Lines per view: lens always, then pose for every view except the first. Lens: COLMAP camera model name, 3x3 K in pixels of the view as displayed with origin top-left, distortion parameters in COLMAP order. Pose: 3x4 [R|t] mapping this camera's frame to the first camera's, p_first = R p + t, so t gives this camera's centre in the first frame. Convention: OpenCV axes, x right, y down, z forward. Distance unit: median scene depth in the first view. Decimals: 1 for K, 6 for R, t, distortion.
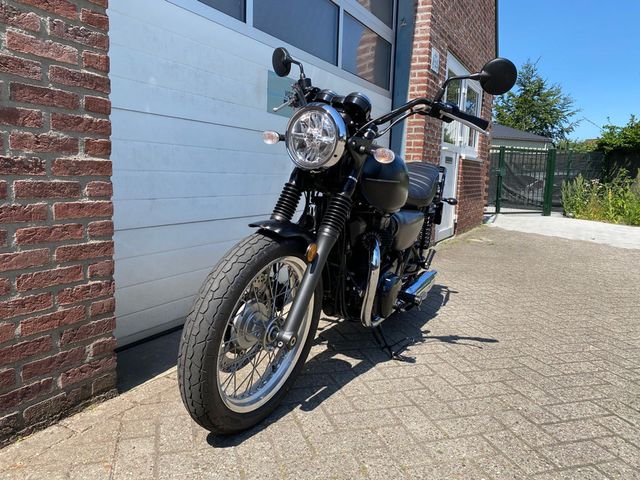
lens RADIAL K [[481.4, 0, 315.8], [0, 481.4, 241.2], [0, 0, 1]] dist [0.042594, -0.039761]
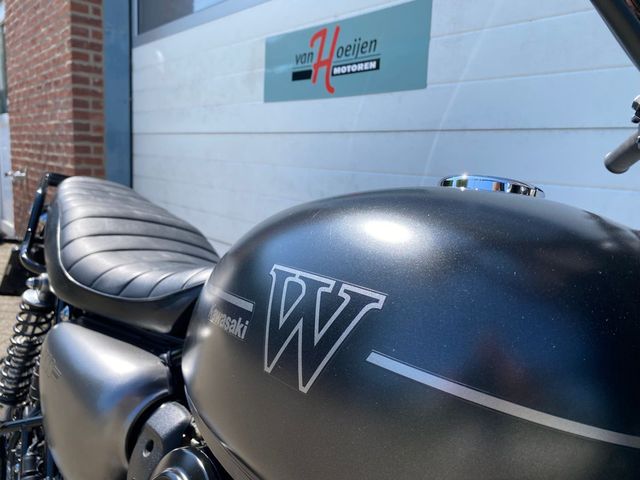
lens RADIAL K [[492.3, 0, 318.3], [0, 492.3, 236.3], [0, 0, 1]] dist [-0.003788, 0.005431]
pose [[-0.354280, 0.104355, -0.929298, 0.708068], [-0.188341, 0.965428, 0.180214, -0.306424], [0.915977, 0.238872, -0.322377, 1.811034]]
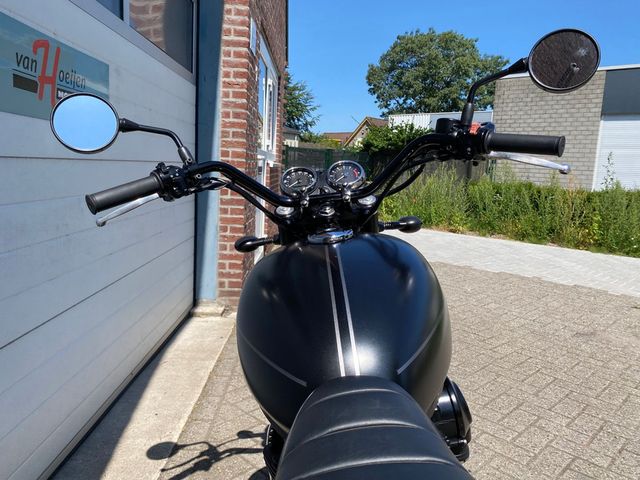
lens RADIAL K [[486.7, 0, 313.8], [0, 486.7, 240.0], [0, 0, 1]] dist [0.012943, 0.001137]
pose [[0.881812, -0.058334, 0.467980, -0.063077], [0.045856, 0.998224, 0.038024, -0.220342], [-0.469367, -0.012070, 0.882921, 0.718553]]
